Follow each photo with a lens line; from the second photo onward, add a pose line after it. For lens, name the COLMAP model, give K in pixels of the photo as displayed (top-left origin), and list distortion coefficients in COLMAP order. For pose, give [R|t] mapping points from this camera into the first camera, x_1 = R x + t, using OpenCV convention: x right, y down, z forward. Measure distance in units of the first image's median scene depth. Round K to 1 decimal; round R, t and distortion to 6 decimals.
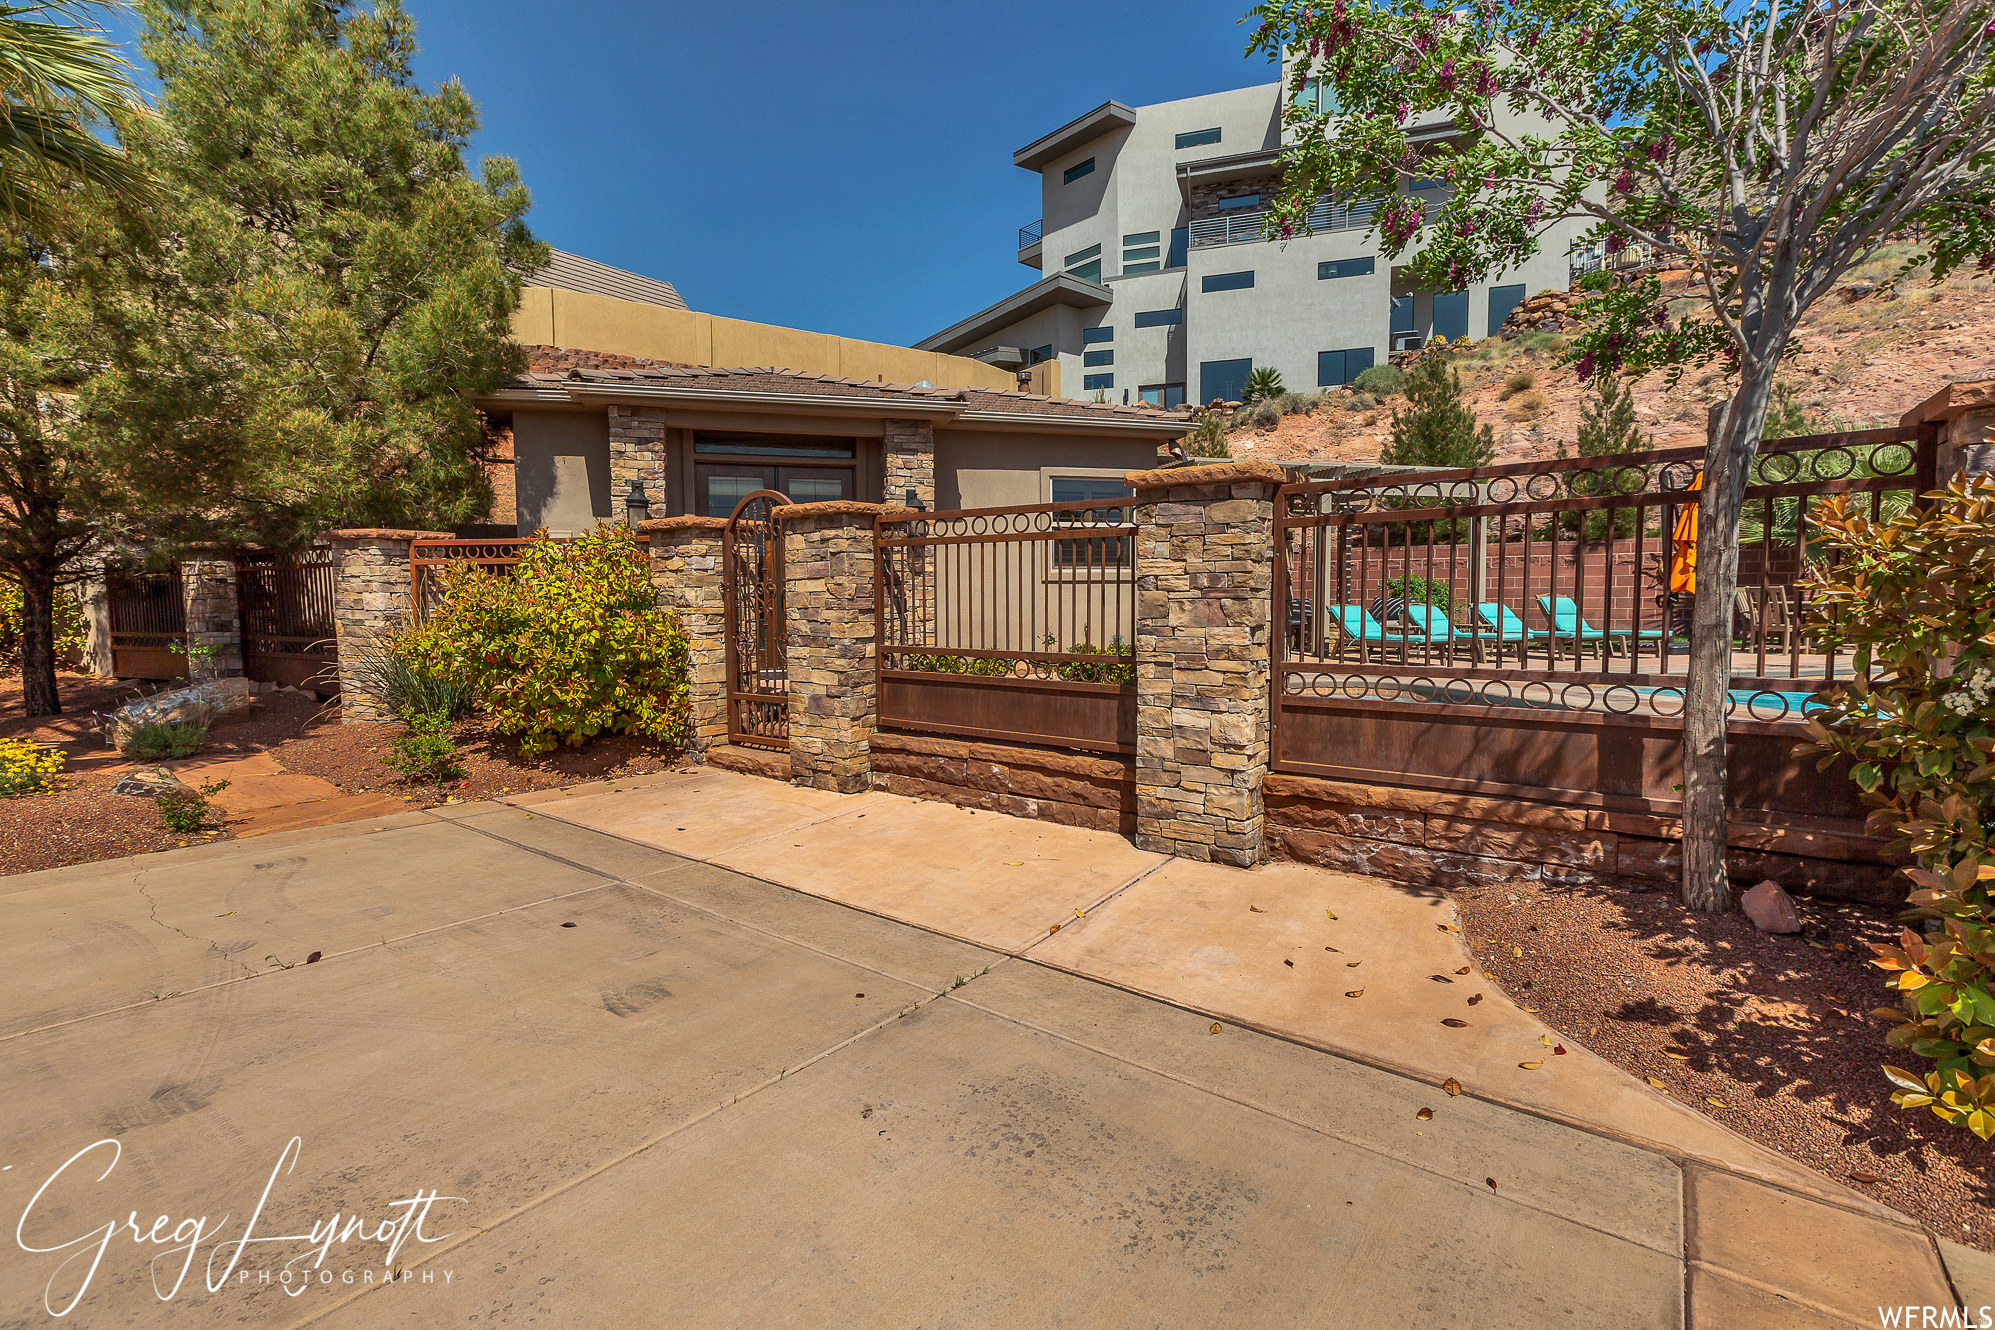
lens RADIAL K [[887.6, 0, 997.5], [0, 887.6, 665.0], [0, 0, 1]] dist [-0.003058, -0.000376]
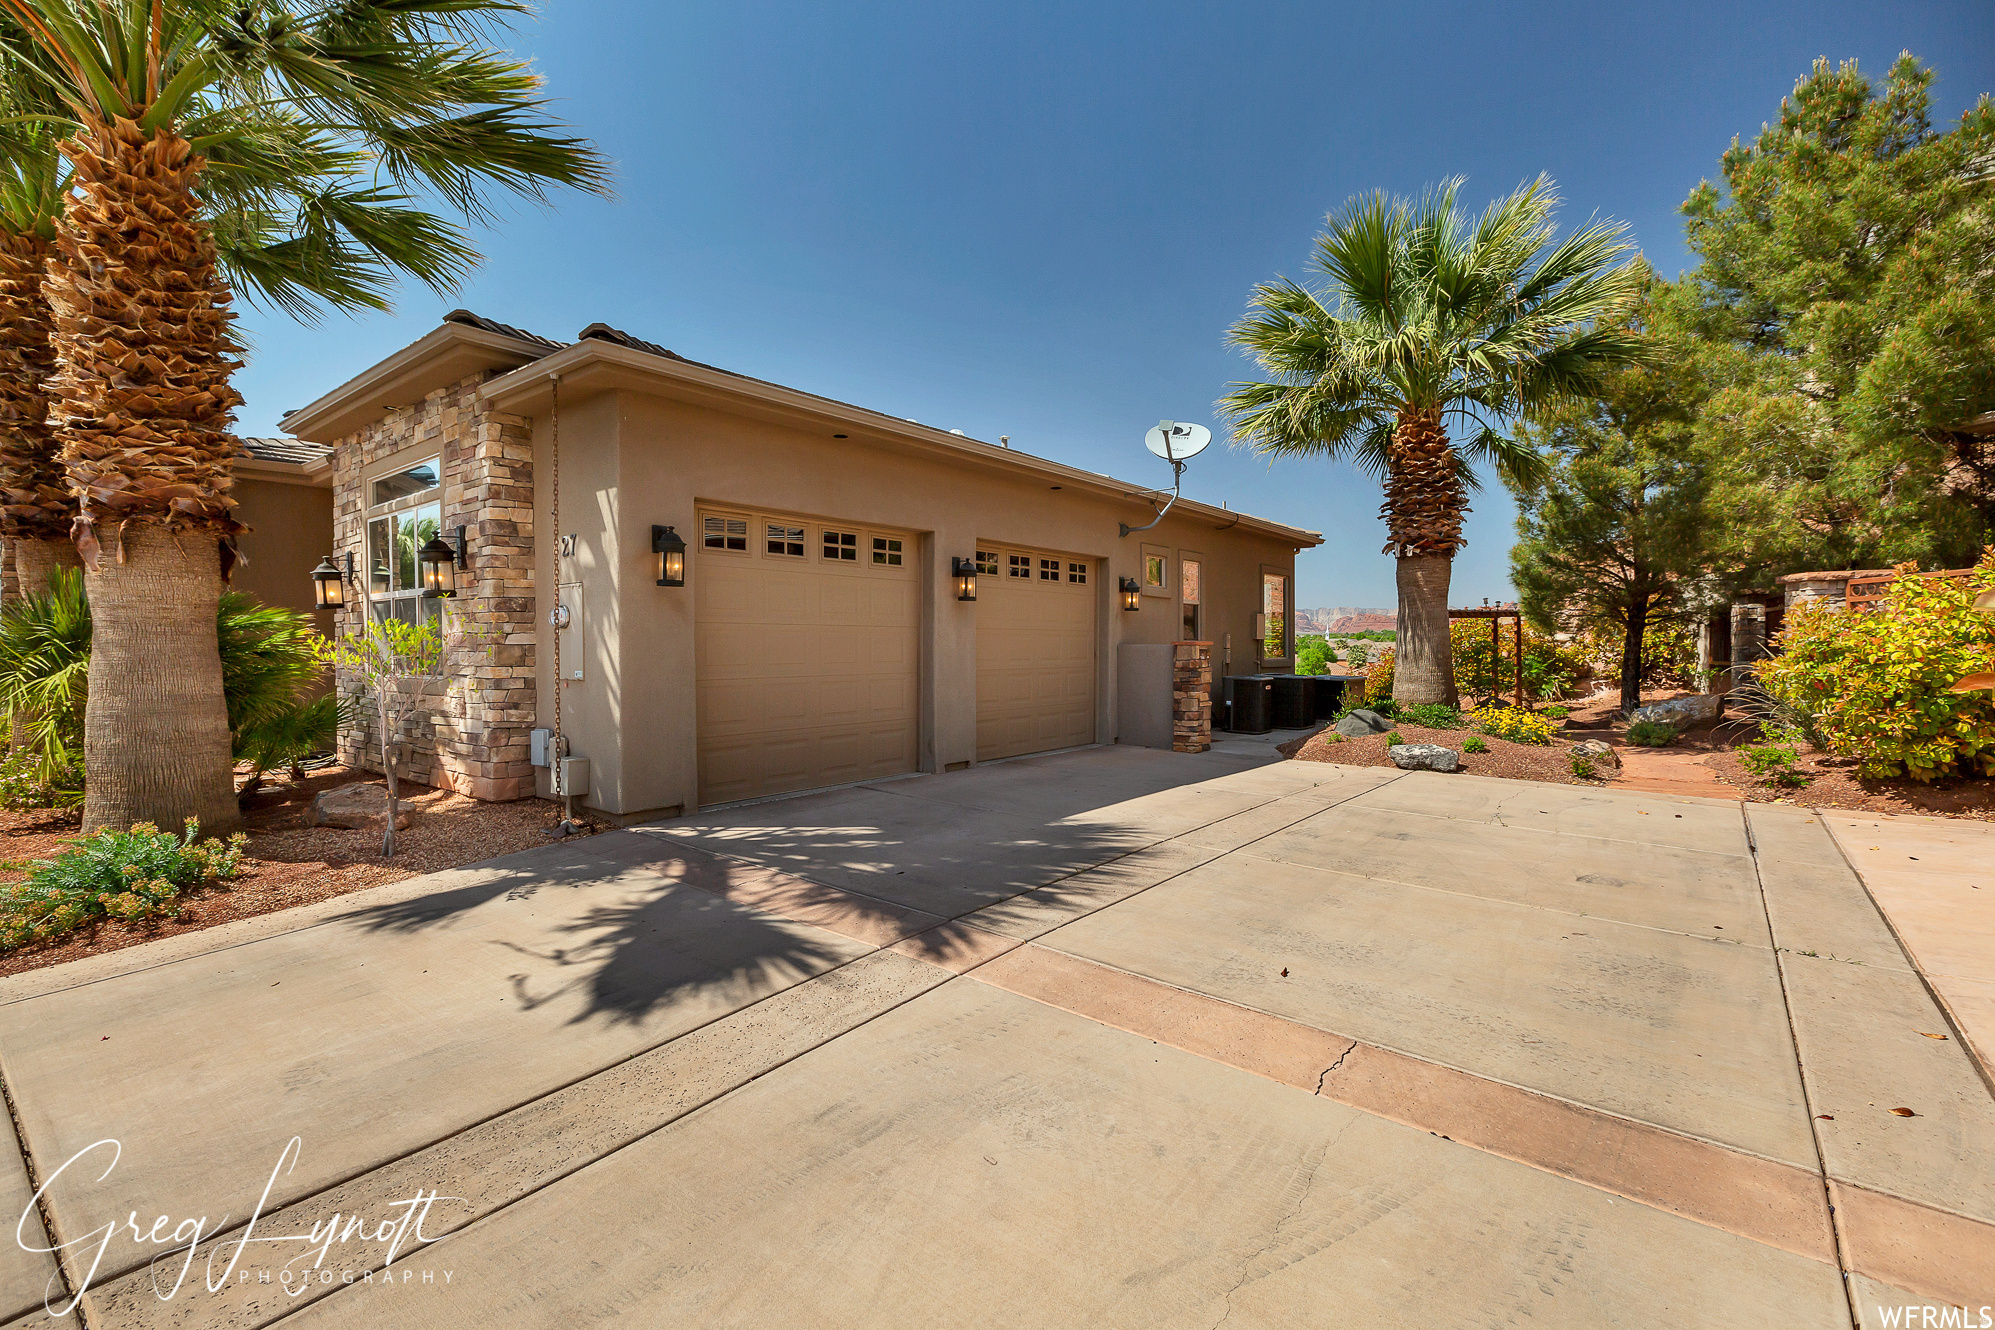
lens RADIAL K [[887.6, 0, 997.5], [0, 887.6, 665.0], [0, 0, 1]] dist [-0.003058, -0.000376]
pose [[-0.015049, 0.028167, -0.999490, 0.571052], [-0.070246, 0.997103, 0.029157, 0.008894], [0.997416, 0.070649, -0.013027, -0.042401]]
